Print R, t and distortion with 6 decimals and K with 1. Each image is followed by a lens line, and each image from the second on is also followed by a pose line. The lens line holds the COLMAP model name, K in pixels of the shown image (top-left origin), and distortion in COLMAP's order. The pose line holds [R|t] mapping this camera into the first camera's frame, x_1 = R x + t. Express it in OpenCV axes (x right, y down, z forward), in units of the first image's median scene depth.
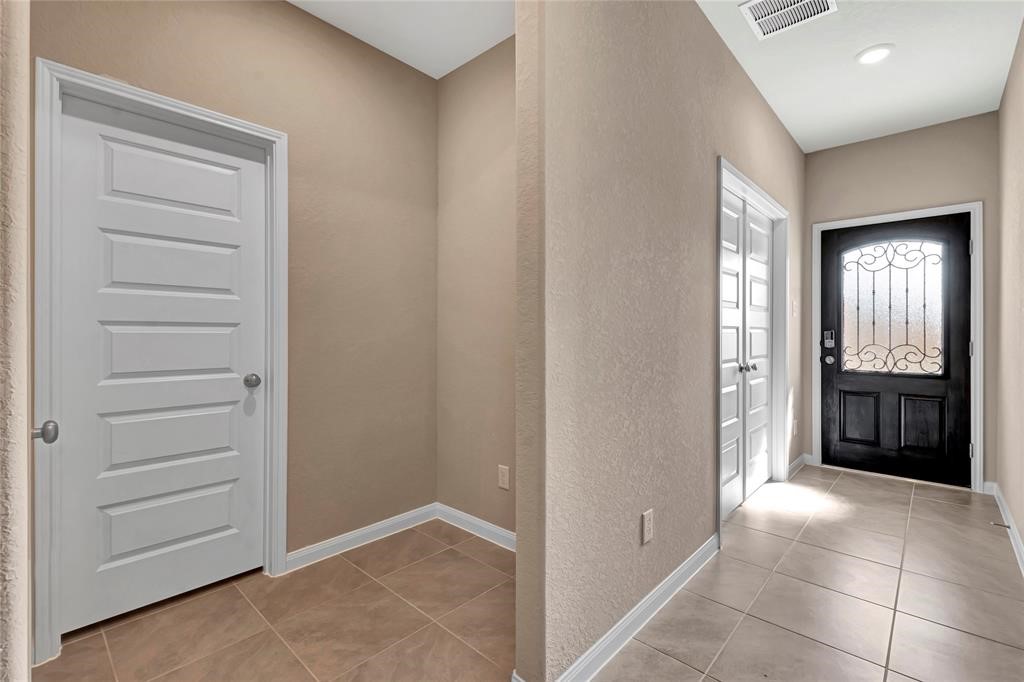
lens RADIAL K [[456.2, 0, 511.1], [0, 456.2, 337.0], [0, 0, 1]] dist [0.019119, -0.009765]
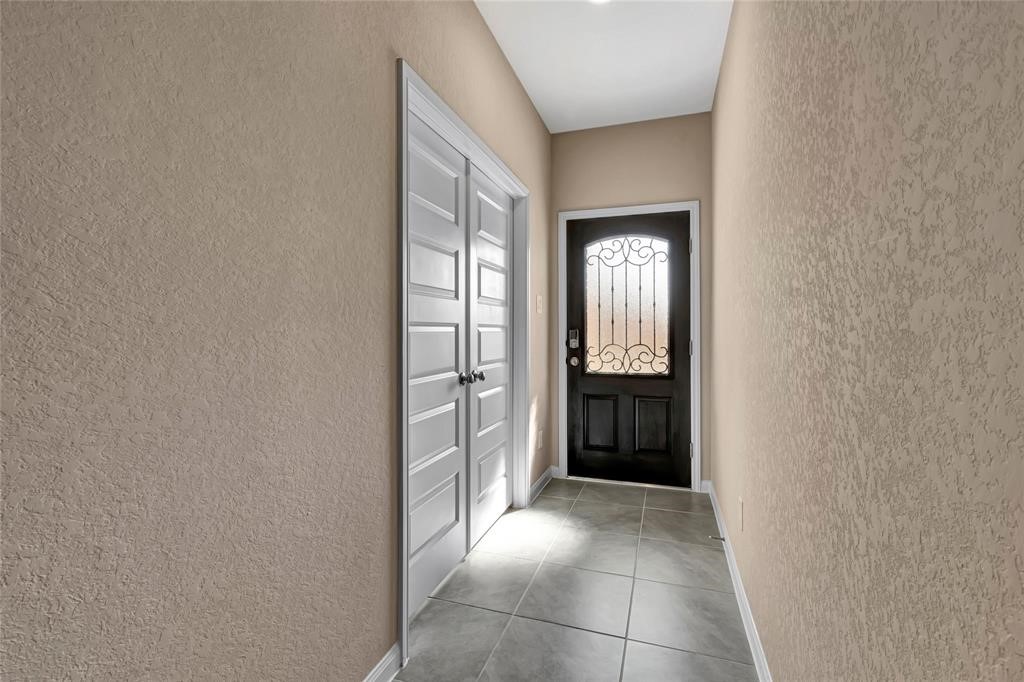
lens RADIAL K [[450.5, 0, 513.2], [0, 450.5, 335.3], [0, 0, 1]] dist [-0.000846, -0.000535]
pose [[0.914870, -0.003026, 0.403738, 0.241395], [0.003587, 0.999993, -0.000632, -0.002327], [-0.403733, 0.002026, 0.914875, 0.250127]]
